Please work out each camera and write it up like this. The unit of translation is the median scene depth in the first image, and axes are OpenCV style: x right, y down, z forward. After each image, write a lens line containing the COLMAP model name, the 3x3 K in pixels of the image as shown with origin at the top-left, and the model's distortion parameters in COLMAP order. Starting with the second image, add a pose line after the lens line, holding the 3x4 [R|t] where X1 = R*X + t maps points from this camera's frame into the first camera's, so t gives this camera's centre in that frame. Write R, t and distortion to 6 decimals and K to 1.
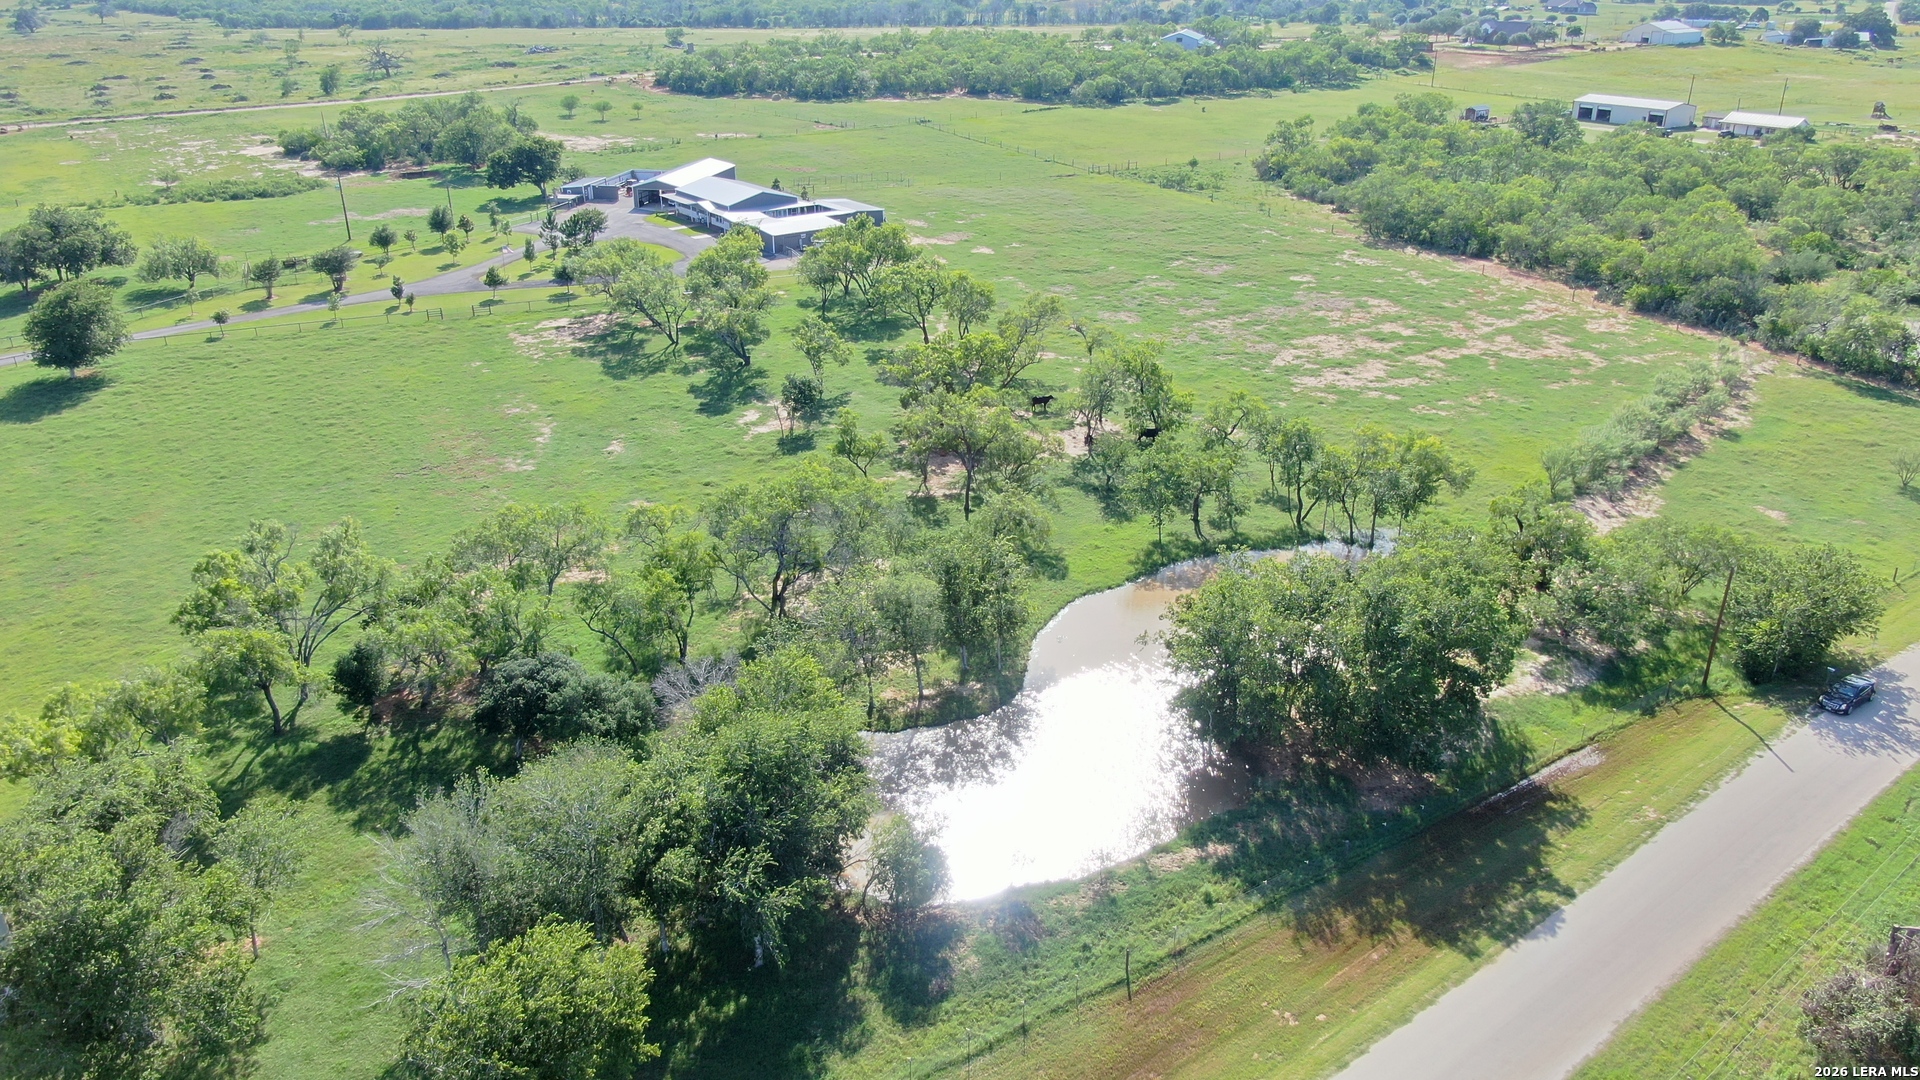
lens RADIAL K [[1390.2, 0, 951.2], [0, 1390.2, 543.1], [0, 0, 1]] dist [-0.022539, 0.016214]
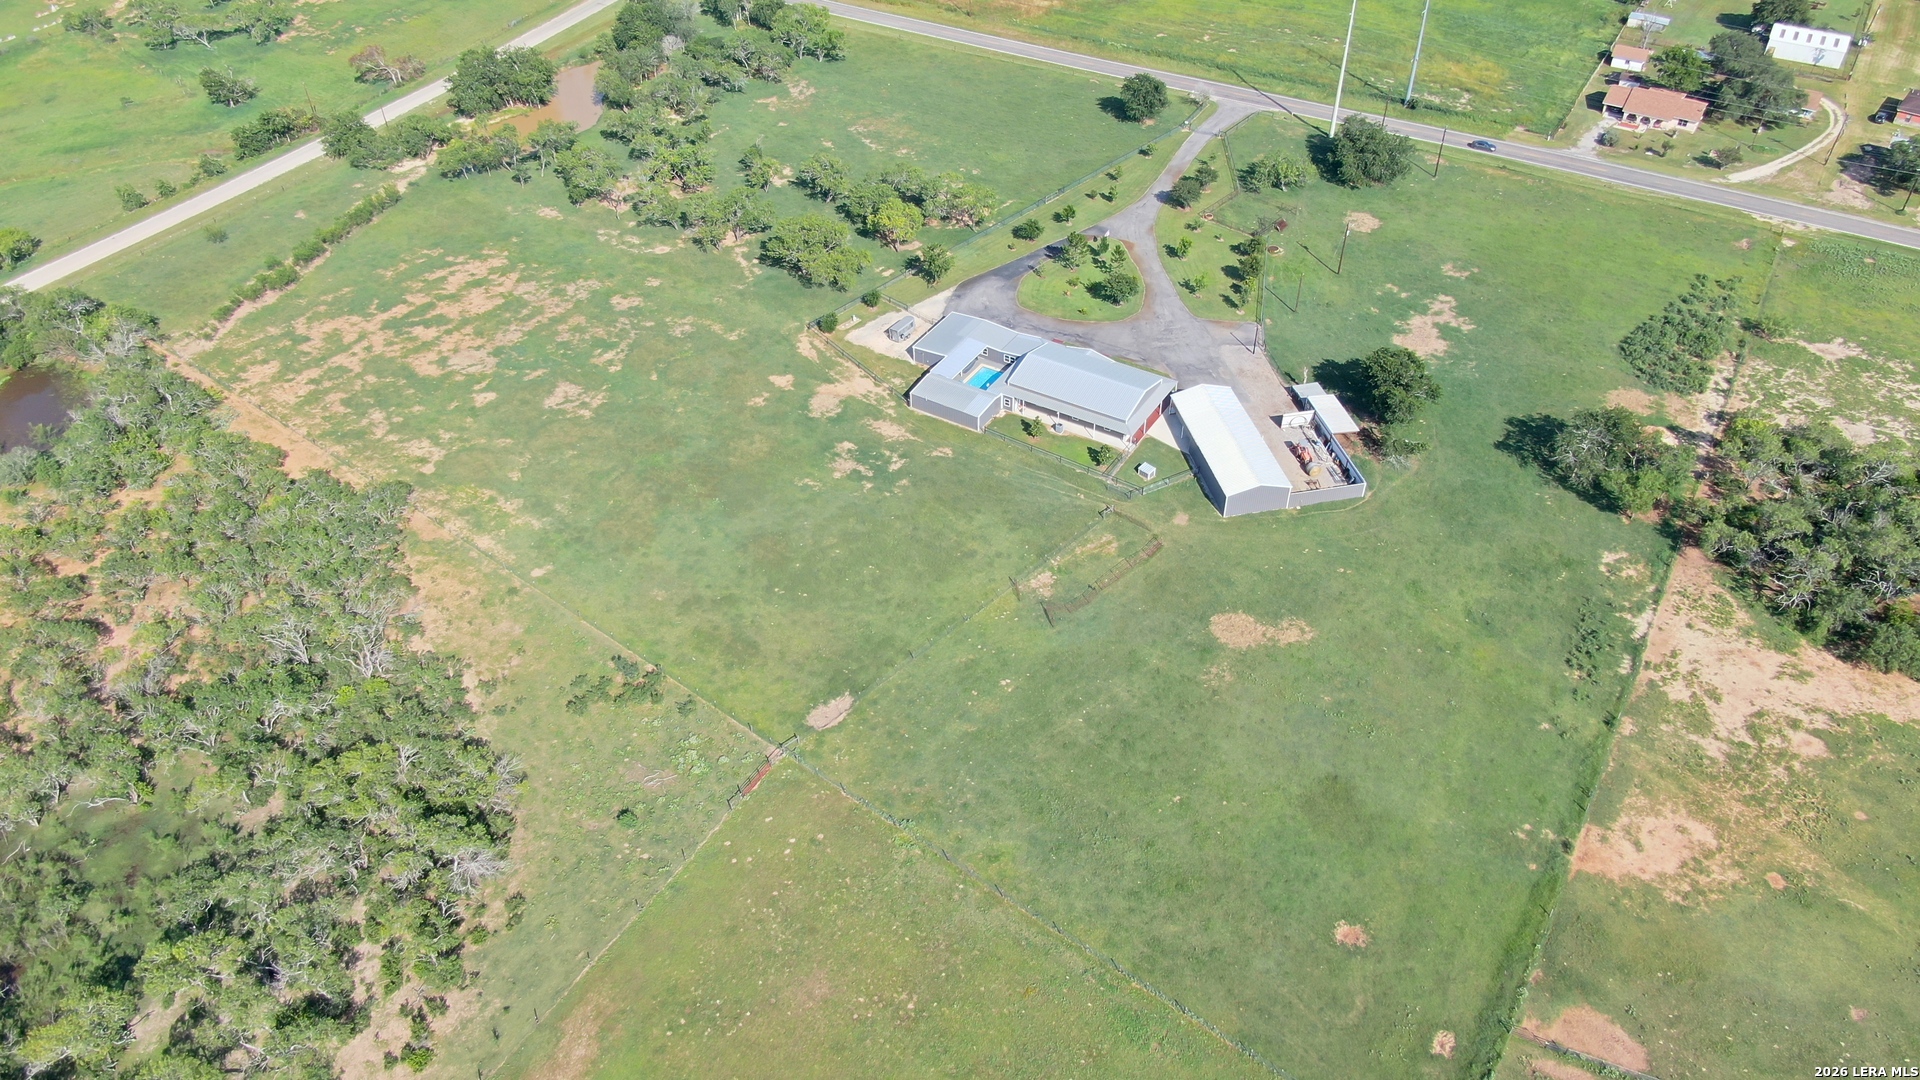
lens RADIAL K [[1390.2, 0, 965.6], [0, 1390.2, 547.2], [0, 0, 1]] dist [-0.022539, 0.016214]
pose [[-0.912041, 0.280709, -0.298970, 0.192197], [-0.152663, 0.444228, 0.882811, -0.862677], [0.380624, 0.850802, -0.362300, 1.198253]]
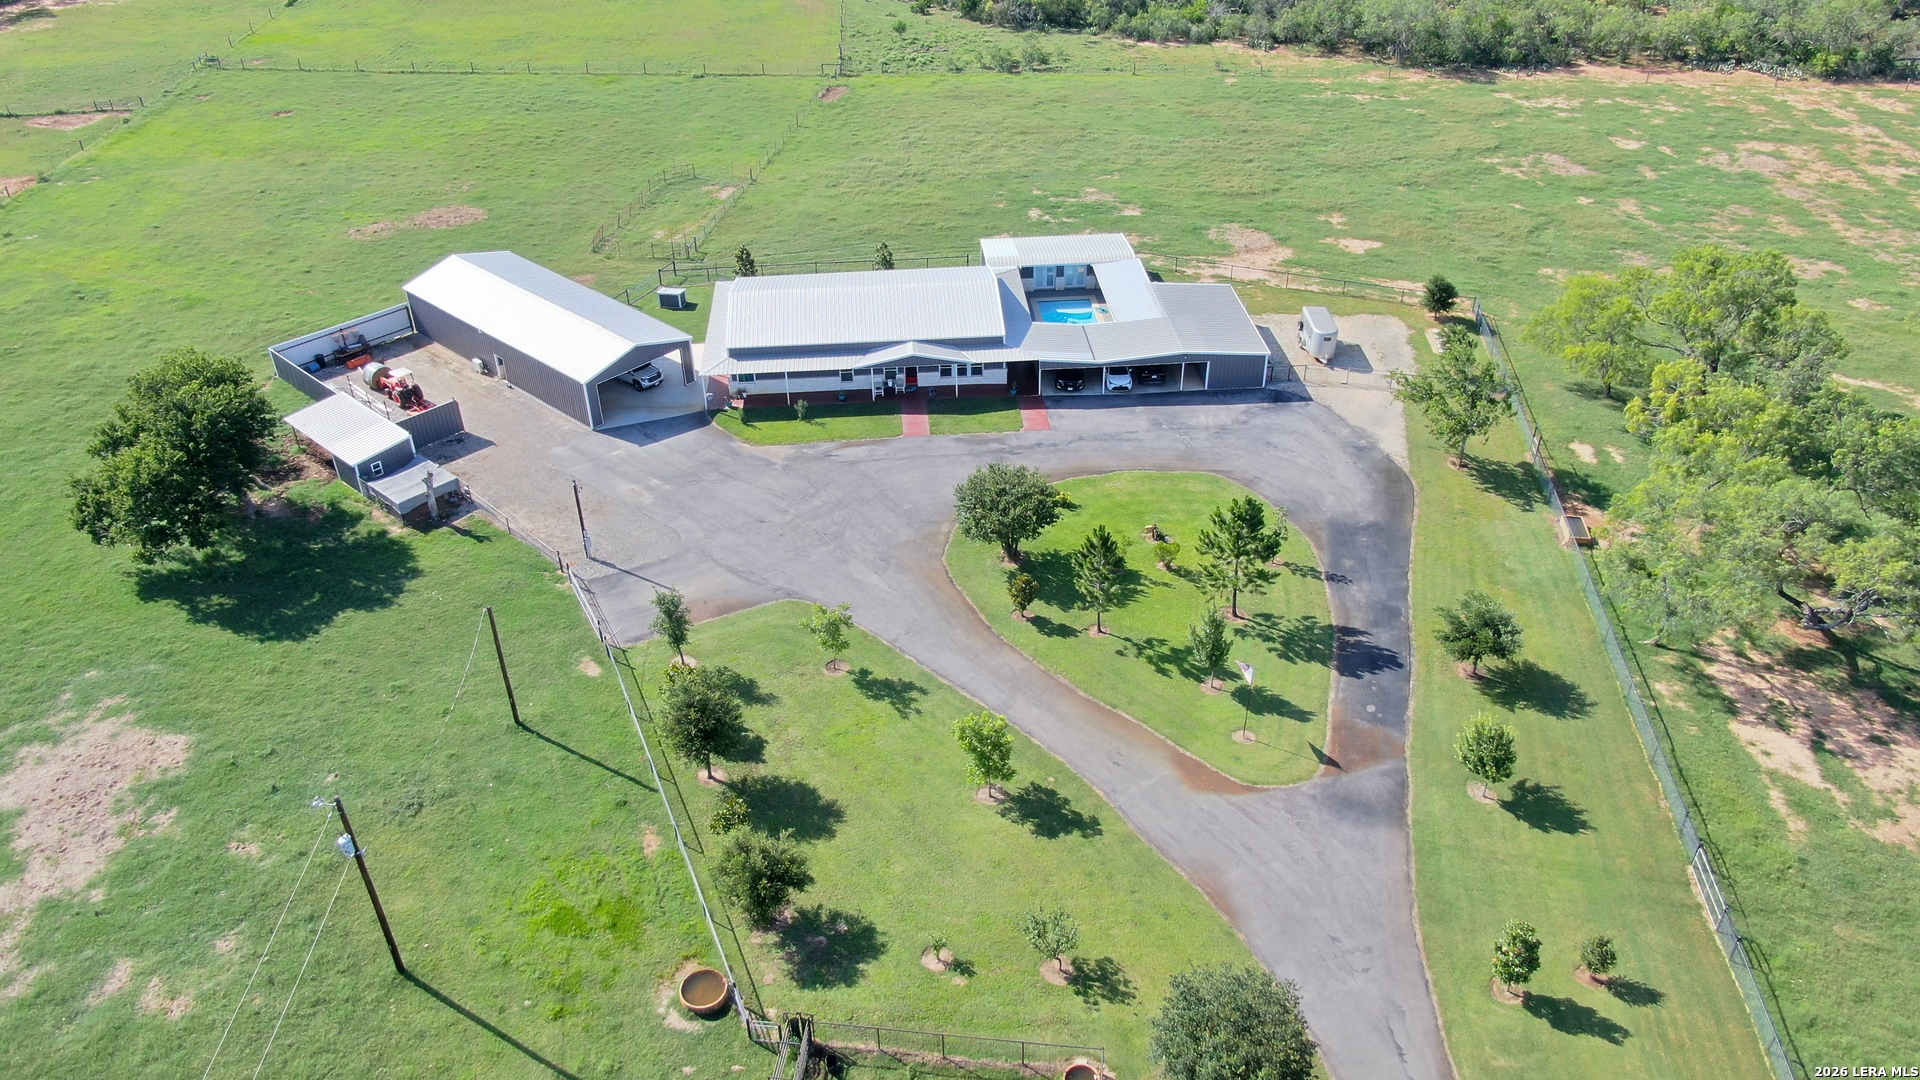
lens RADIAL K [[1390.2, 0, 959.4], [0, 1390.2, 544.8], [0, 0, 1]] dist [-0.022539, 0.016214]
pose [[0.509692, -0.479828, 0.714128, -0.430898], [0.355651, 0.873305, 0.332943, -0.277589], [-0.783407, 0.084281, 0.615768, 0.600830]]
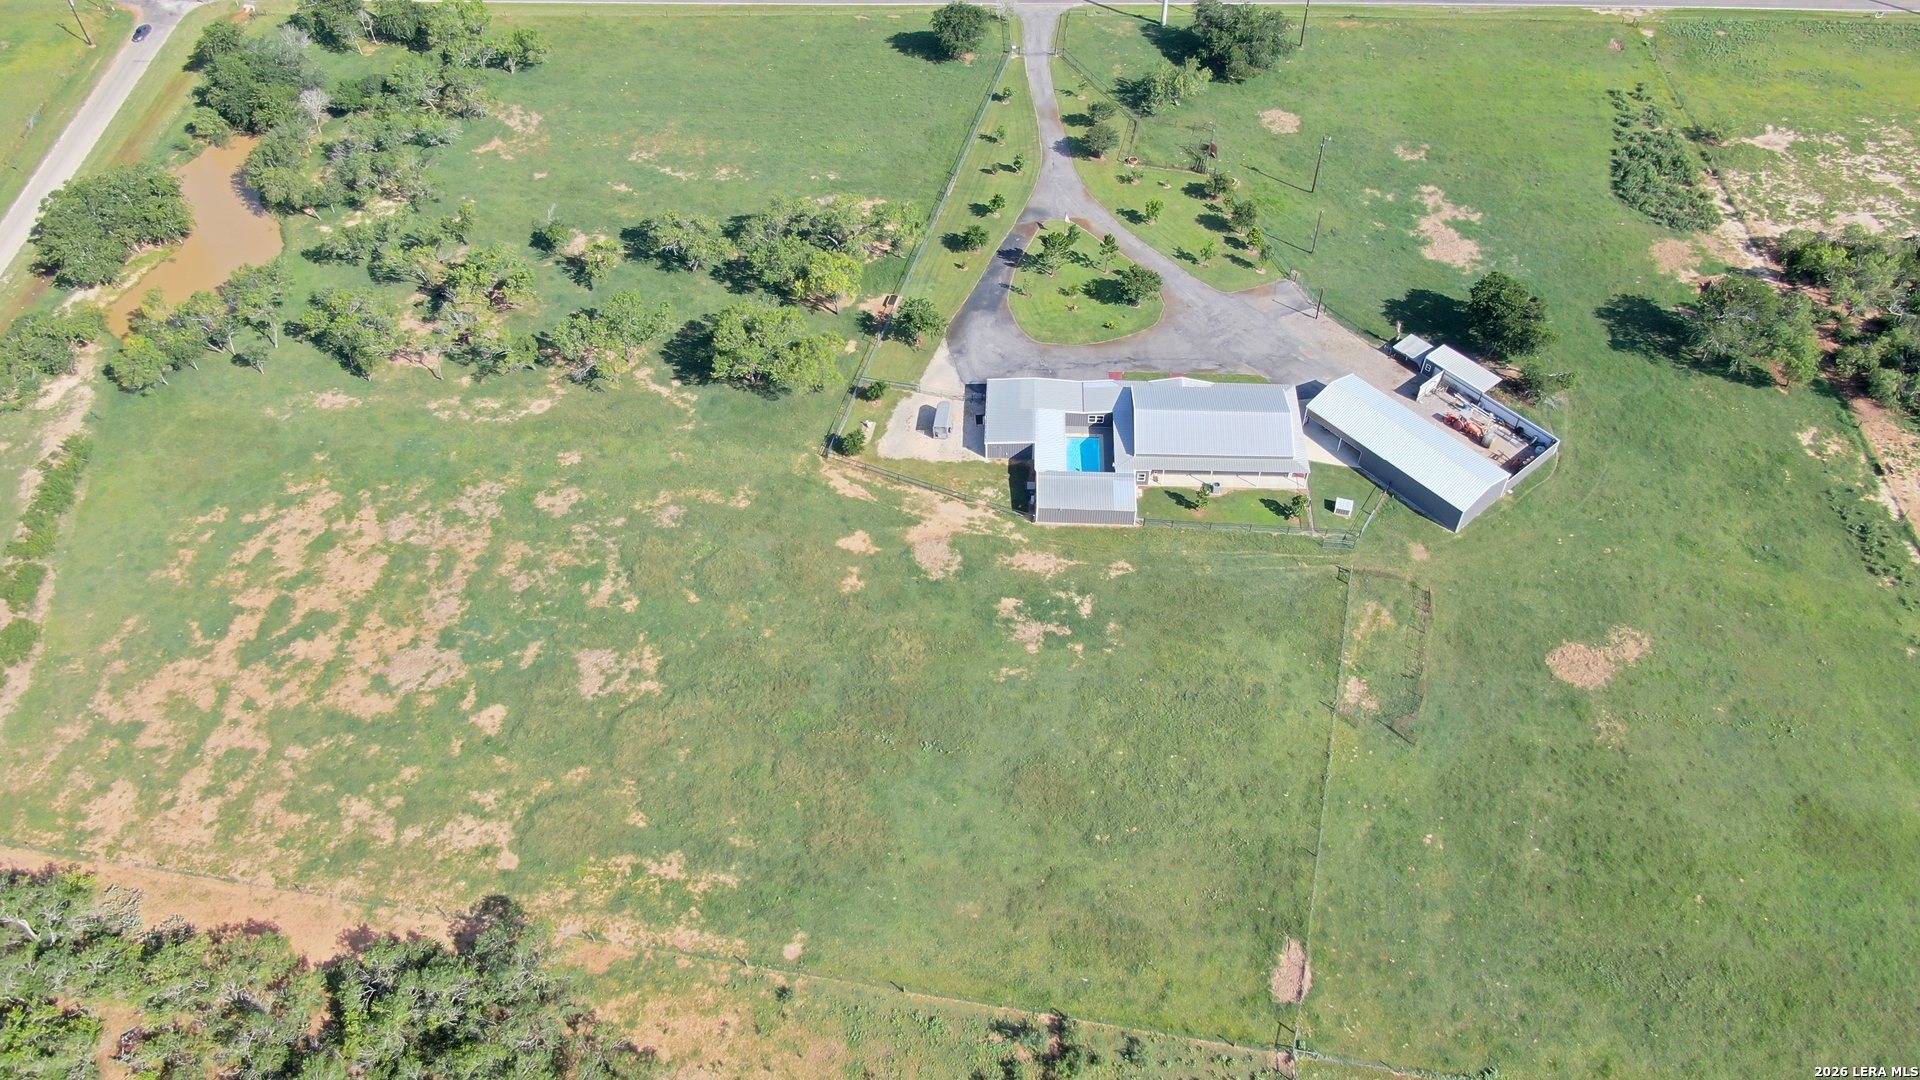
lens RADIAL K [[1390.2, 0, 964.3], [0, 1390.2, 538.6], [0, 0, 1]] dist [-0.022539, 0.016214]
pose [[-0.604958, 0.603222, -0.519759, 0.317728], [-0.309573, 0.423219, 0.851499, -0.721844], [0.733615, 0.676024, -0.069288, 0.853918]]
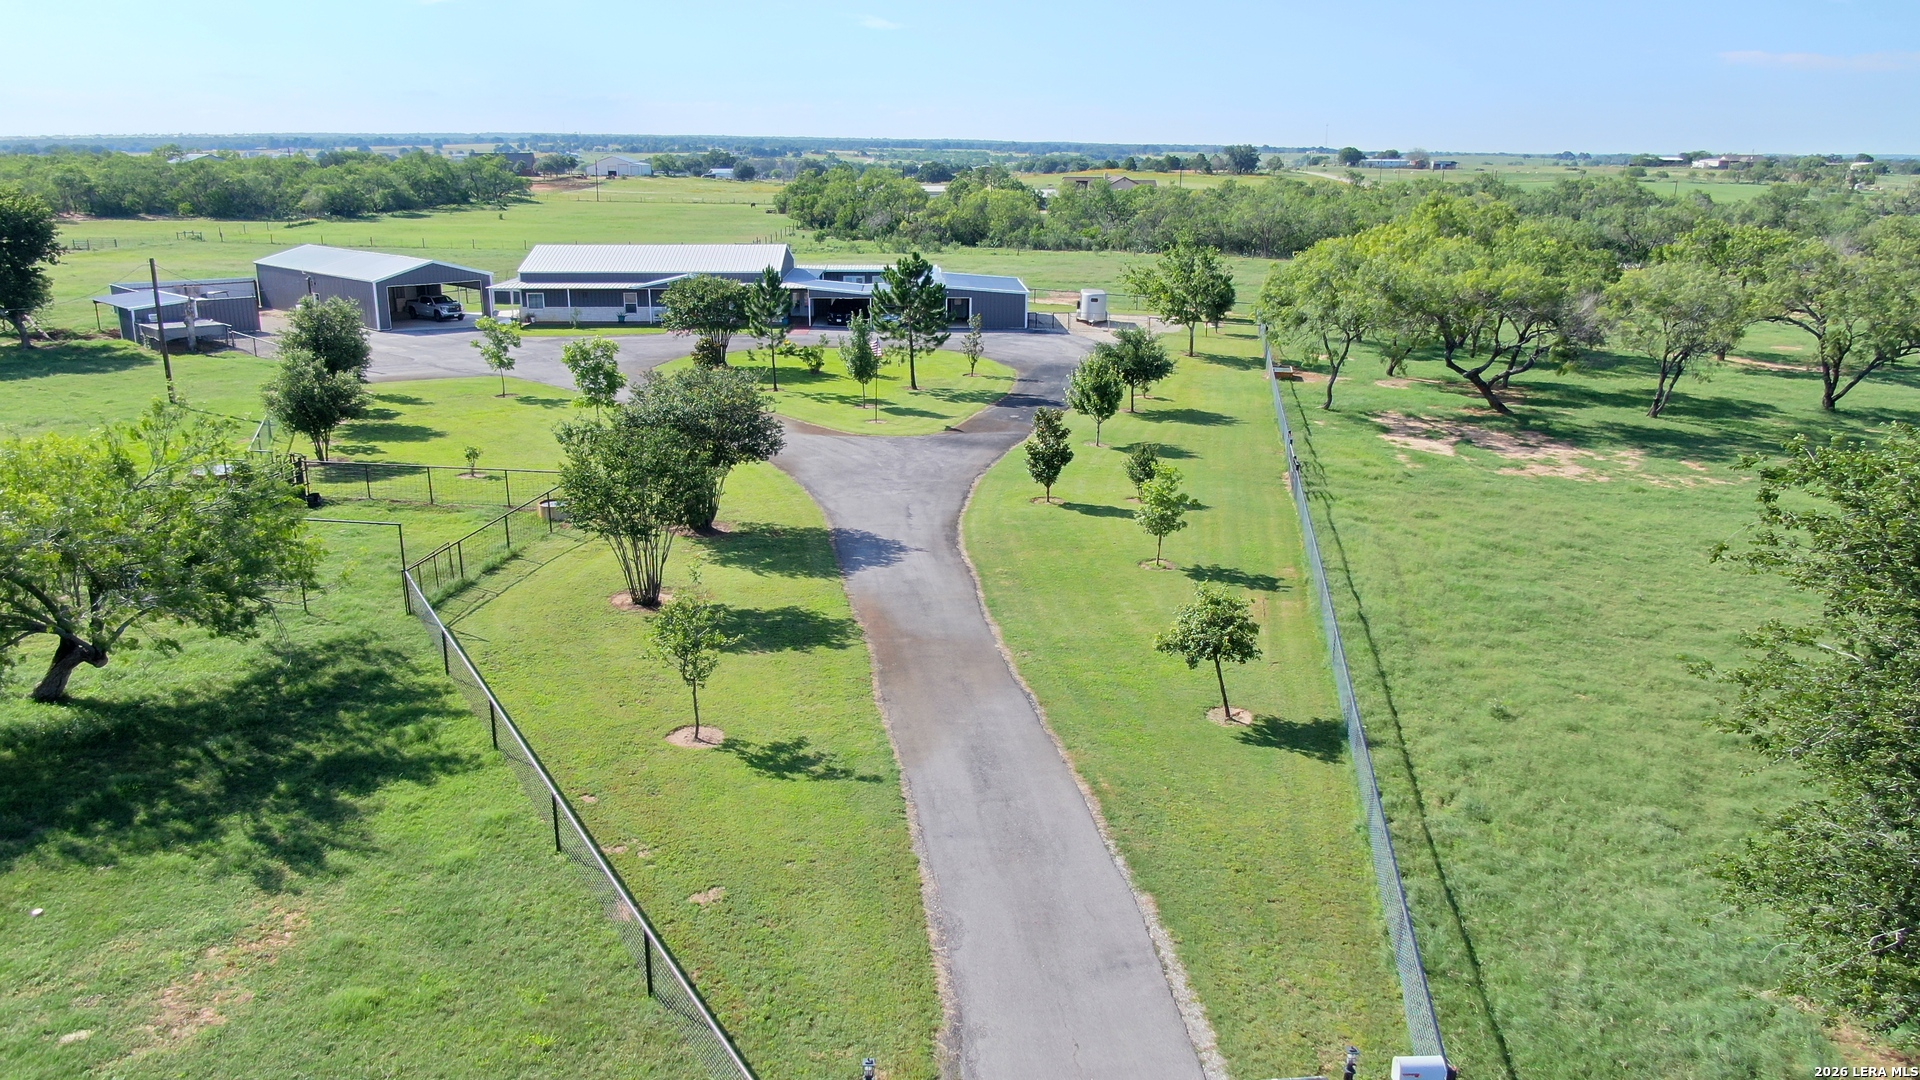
lens RADIAL K [[1390.2, 0, 957.5], [0, 1390.2, 542.6], [0, 0, 1]] dist [-0.022539, 0.016214]
pose [[0.544555, -0.216441, 0.810317, -0.441752], [0.329093, 0.943791, 0.030934, -0.120761], [-0.771465, 0.249824, 0.585175, 0.564227]]
